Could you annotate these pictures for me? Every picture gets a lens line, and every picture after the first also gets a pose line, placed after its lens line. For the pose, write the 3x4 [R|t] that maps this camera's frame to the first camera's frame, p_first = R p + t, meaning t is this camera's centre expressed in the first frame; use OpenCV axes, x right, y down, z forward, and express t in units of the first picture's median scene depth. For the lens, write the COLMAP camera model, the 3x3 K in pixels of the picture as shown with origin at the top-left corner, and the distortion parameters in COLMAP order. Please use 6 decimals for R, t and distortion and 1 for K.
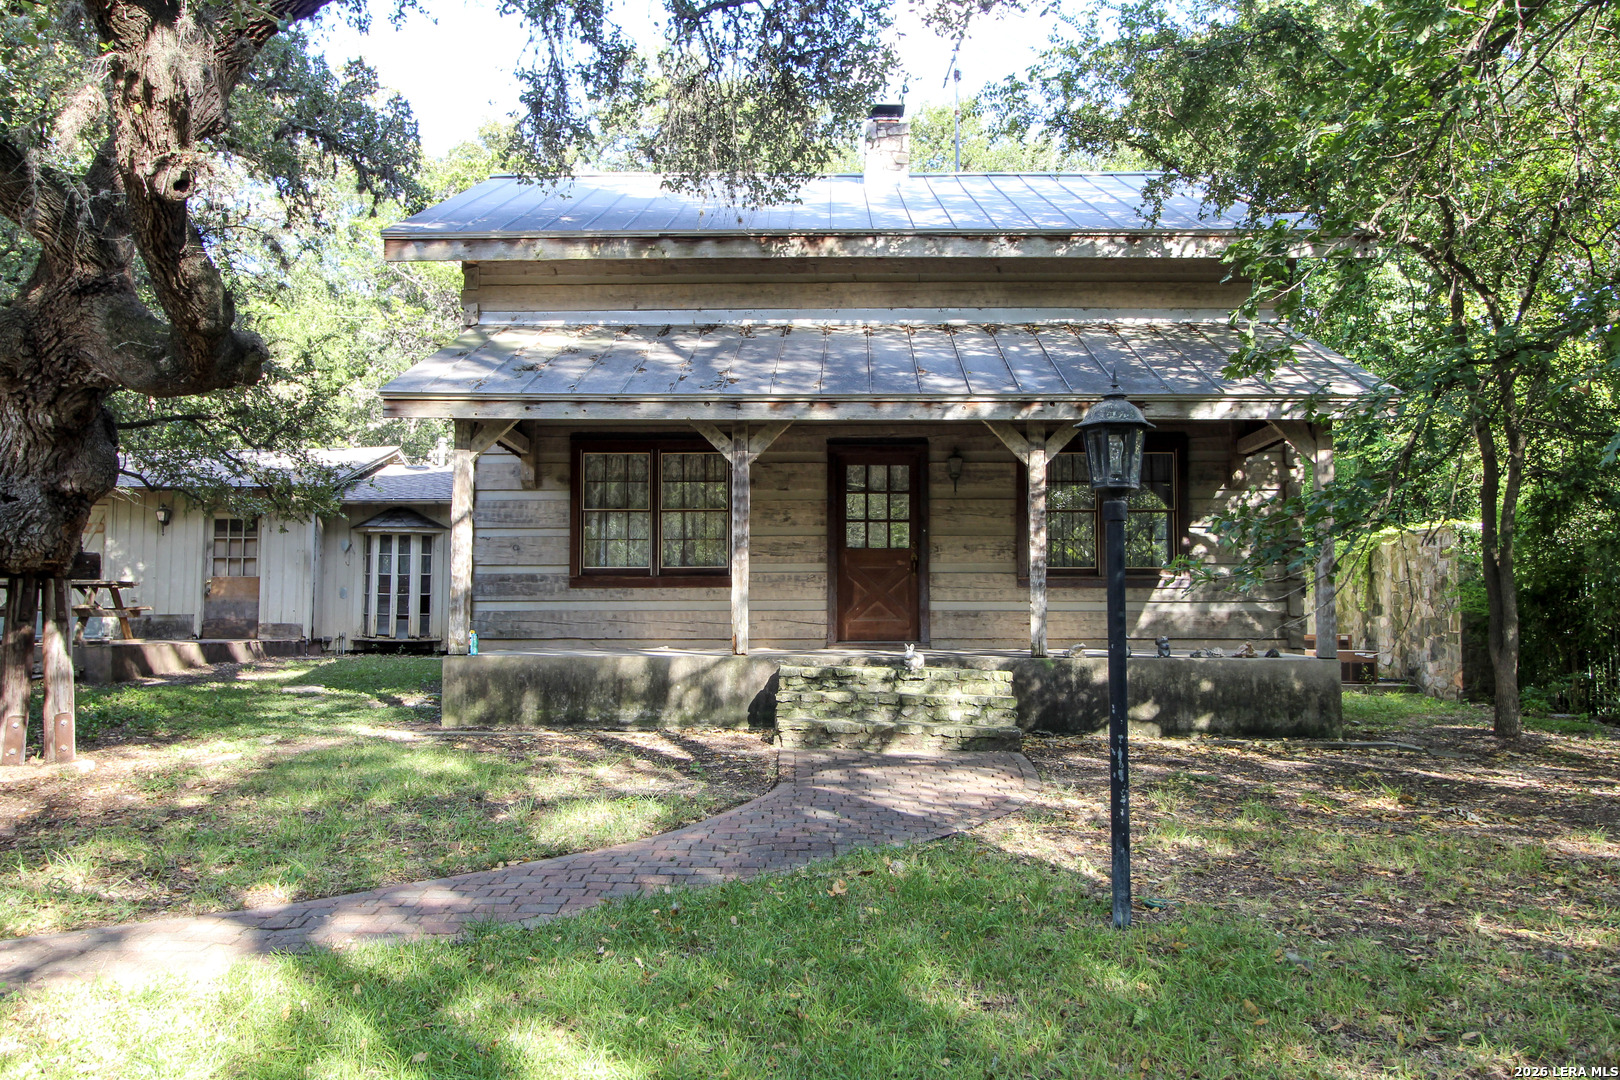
lens RADIAL K [[1324.6, 0, 813.0], [0, 1324.6, 512.7], [0, 0, 1]] dist [0.001530, 0.008510]
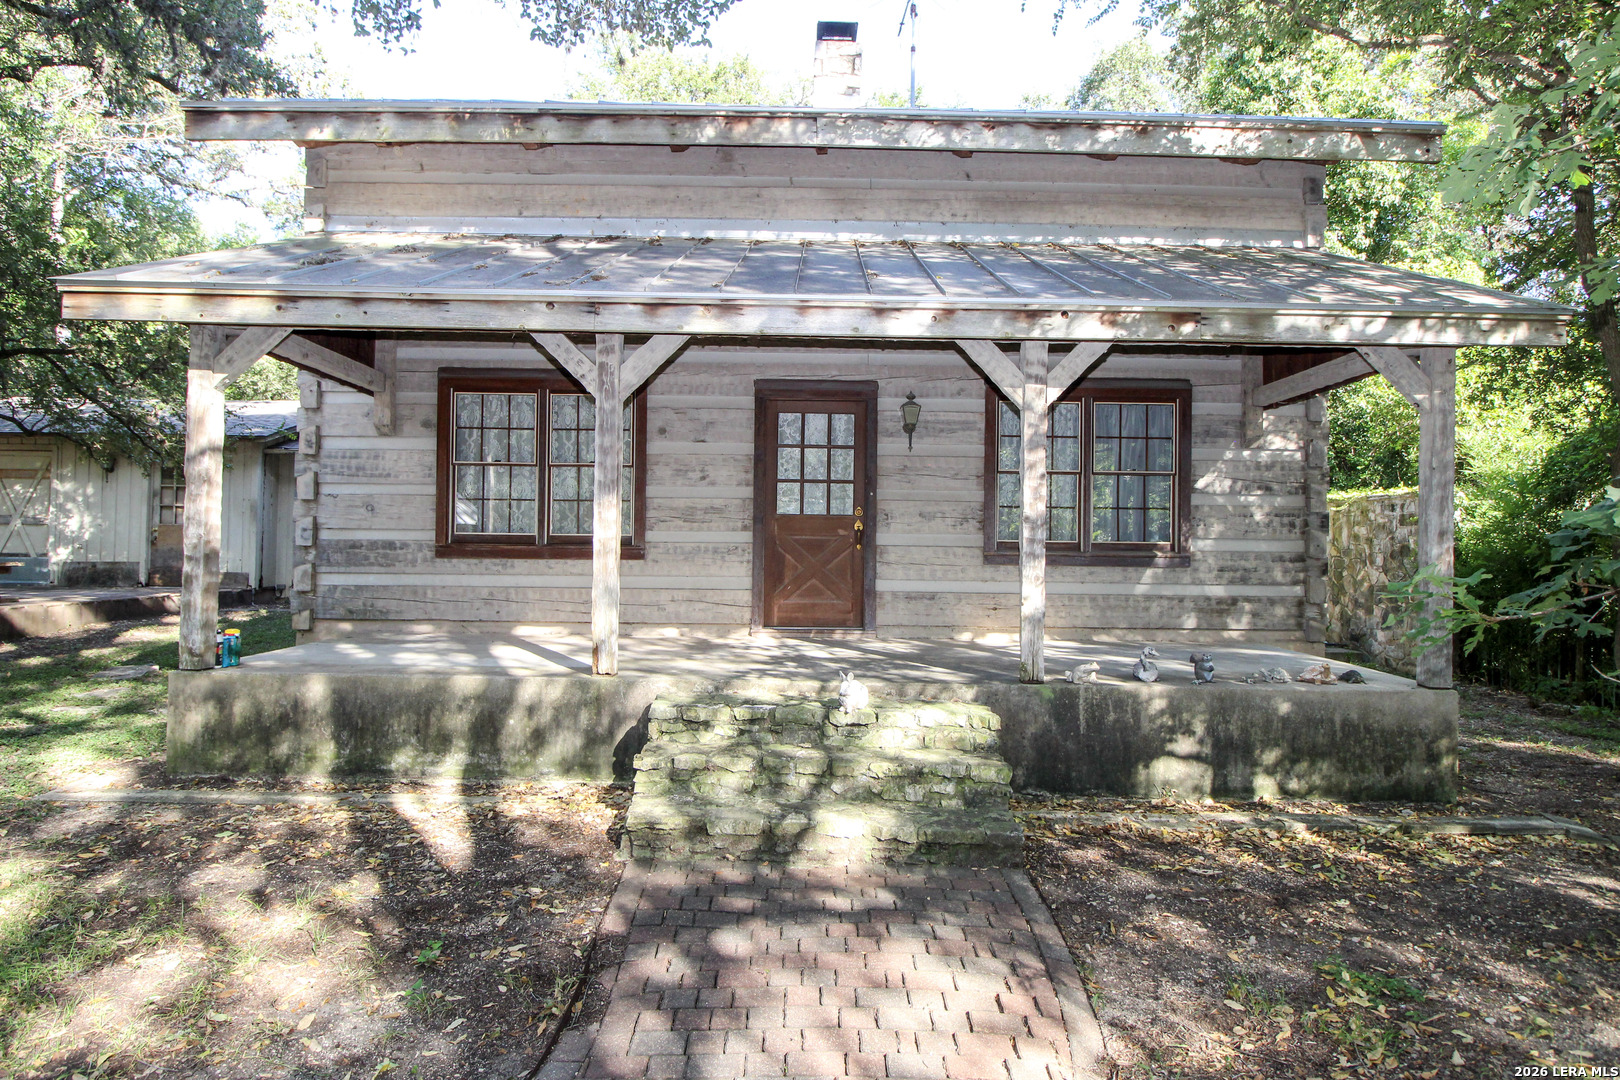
lens RADIAL K [[901.9, 0, 841.6], [0, 901.9, 522.7], [0, 0, 1]] dist [0.003841, -0.001727]
pose [[0.998564, 0.011224, 0.052388, 0.037747], [-0.014388, 0.998070, 0.060409, -0.002374], [-0.051609, -0.061076, 0.996798, 0.455818]]
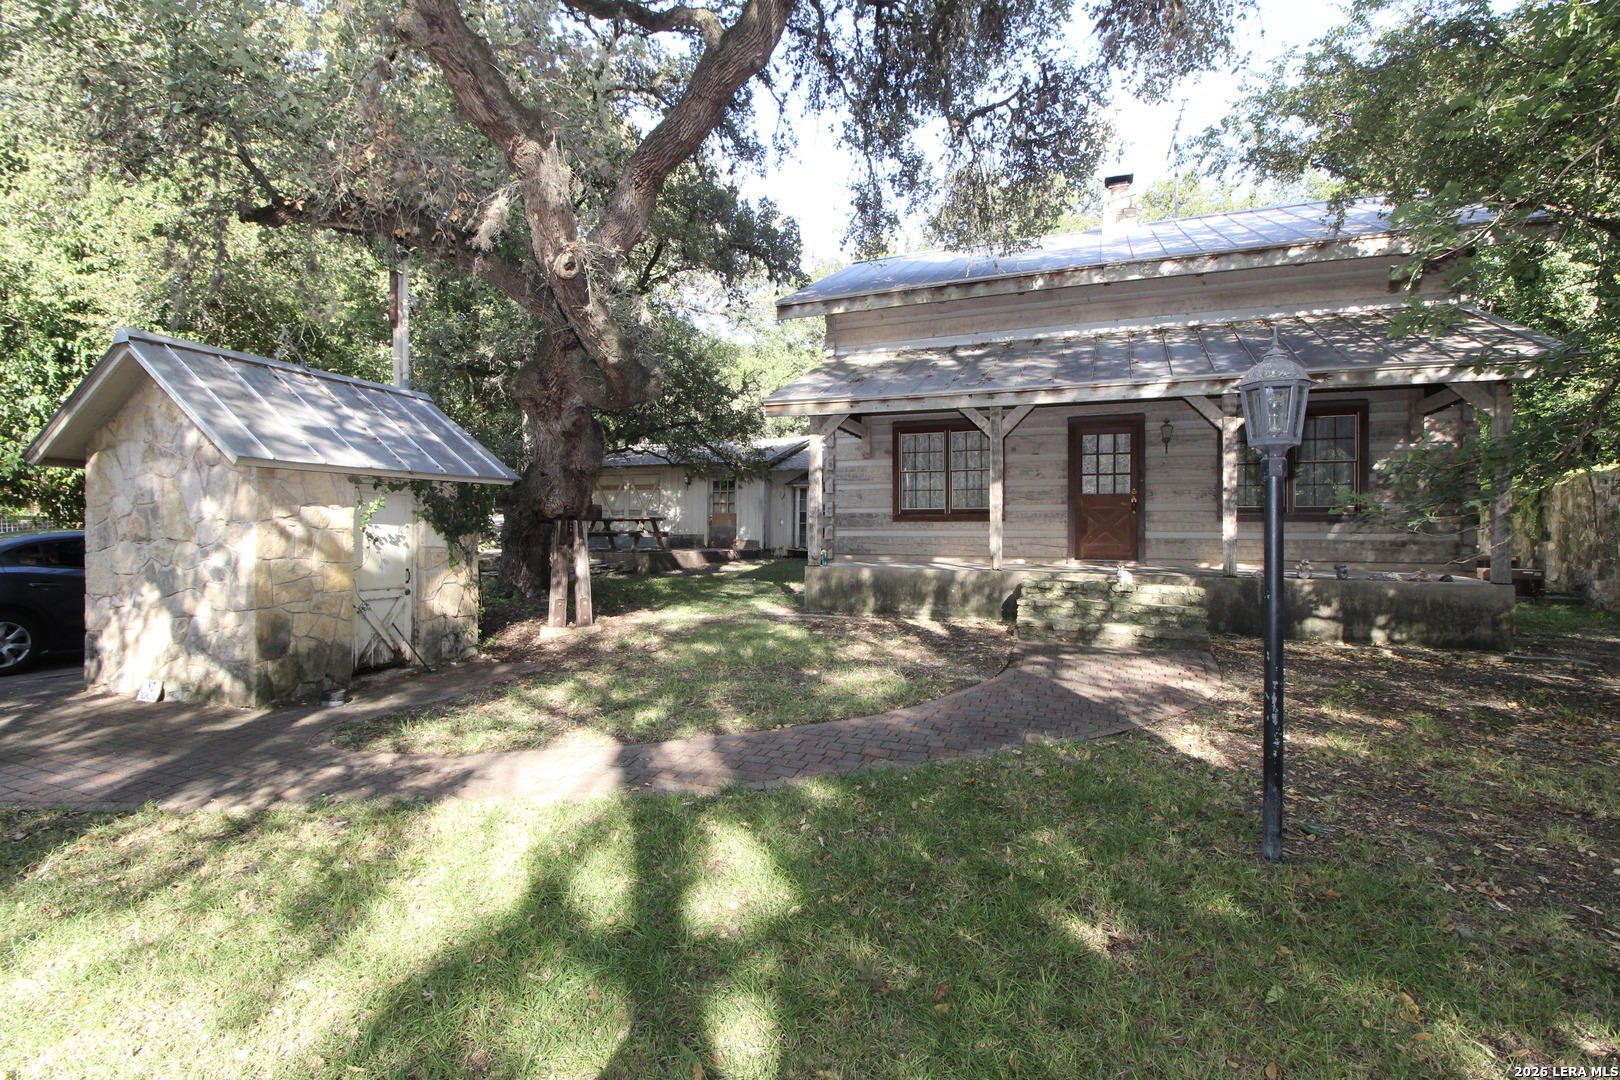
lens RADIAL K [[769.3, 0, 799.0], [0, 769.3, 521.8], [0, 0, 1]] dist [-0.010138, -0.008851]
pose [[0.932600, -0.000647, -0.360911, 0.040946], [0.024623, 0.997783, 0.061836, -0.002023], [0.360071, -0.066554, 0.930548, 0.127130]]
